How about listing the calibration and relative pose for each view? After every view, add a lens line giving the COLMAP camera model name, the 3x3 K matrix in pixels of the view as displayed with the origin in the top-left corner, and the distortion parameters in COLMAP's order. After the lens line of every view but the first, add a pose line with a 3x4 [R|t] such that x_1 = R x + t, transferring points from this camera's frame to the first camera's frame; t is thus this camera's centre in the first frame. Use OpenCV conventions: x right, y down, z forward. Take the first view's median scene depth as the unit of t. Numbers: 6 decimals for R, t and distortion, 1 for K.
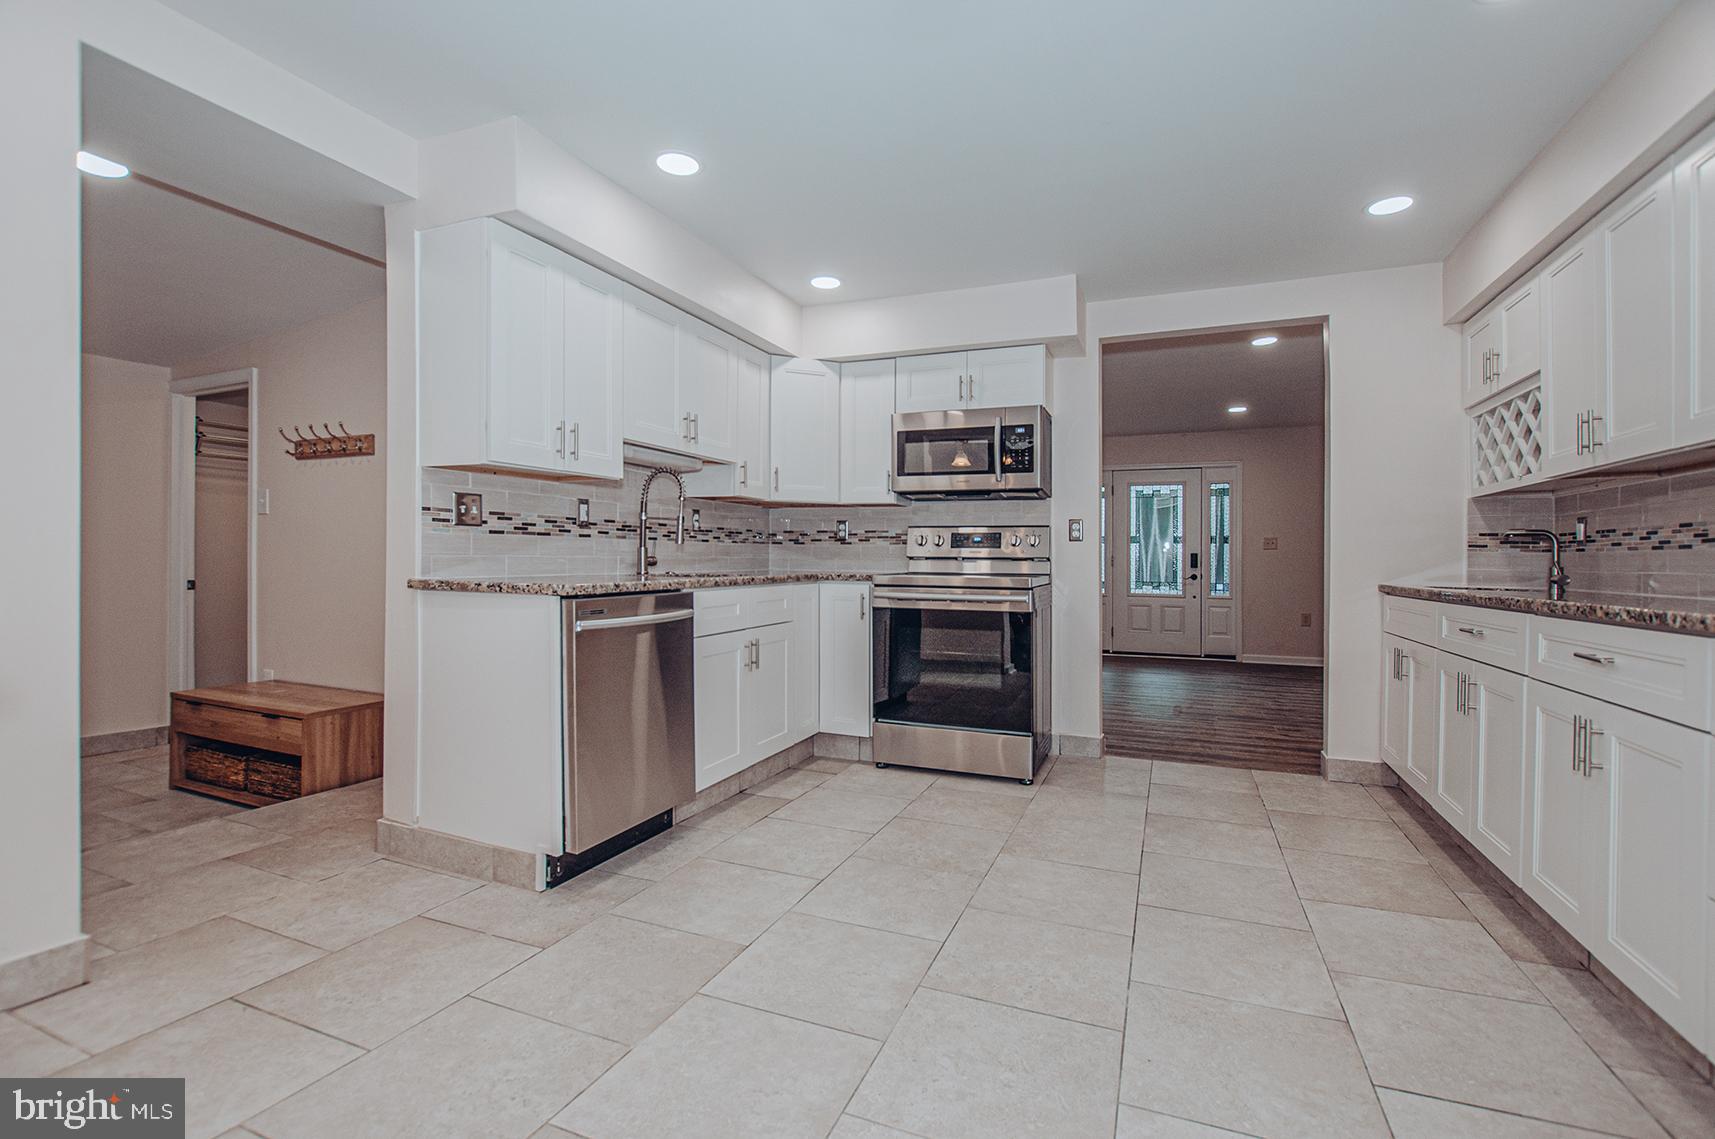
lens RADIAL K [[769.5, 0, 863.4], [0, 769.5, 576.2], [0, 0, 1]] dist [-0.042813, 0.010457]
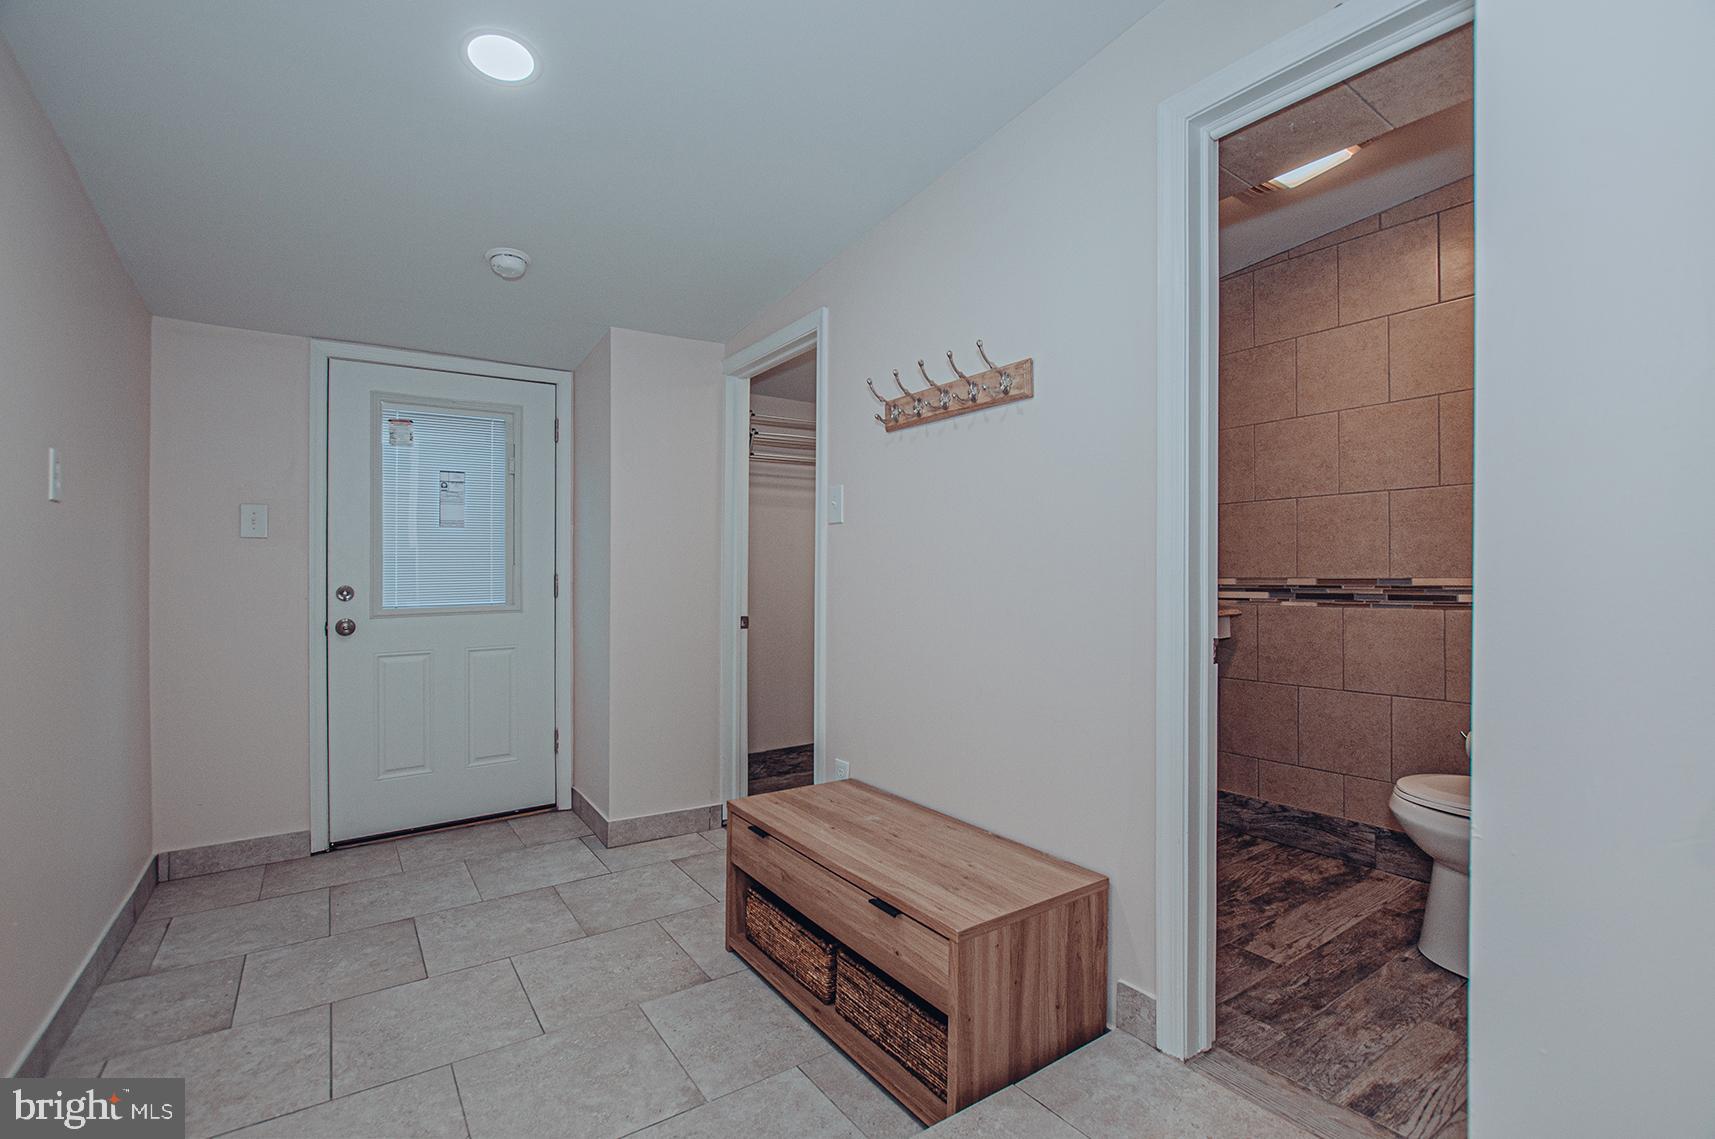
lens RADIAL K [[769.5, 0, 863.4], [0, 769.5, 576.2], [0, 0, 1]] dist [-0.042813, 0.010457]
pose [[0.847820, -0.011257, -0.530165, -0.448384], [-0.000666, 0.999751, -0.022291, -0.023088], [0.530284, 0.019252, 0.847602, 0.469245]]
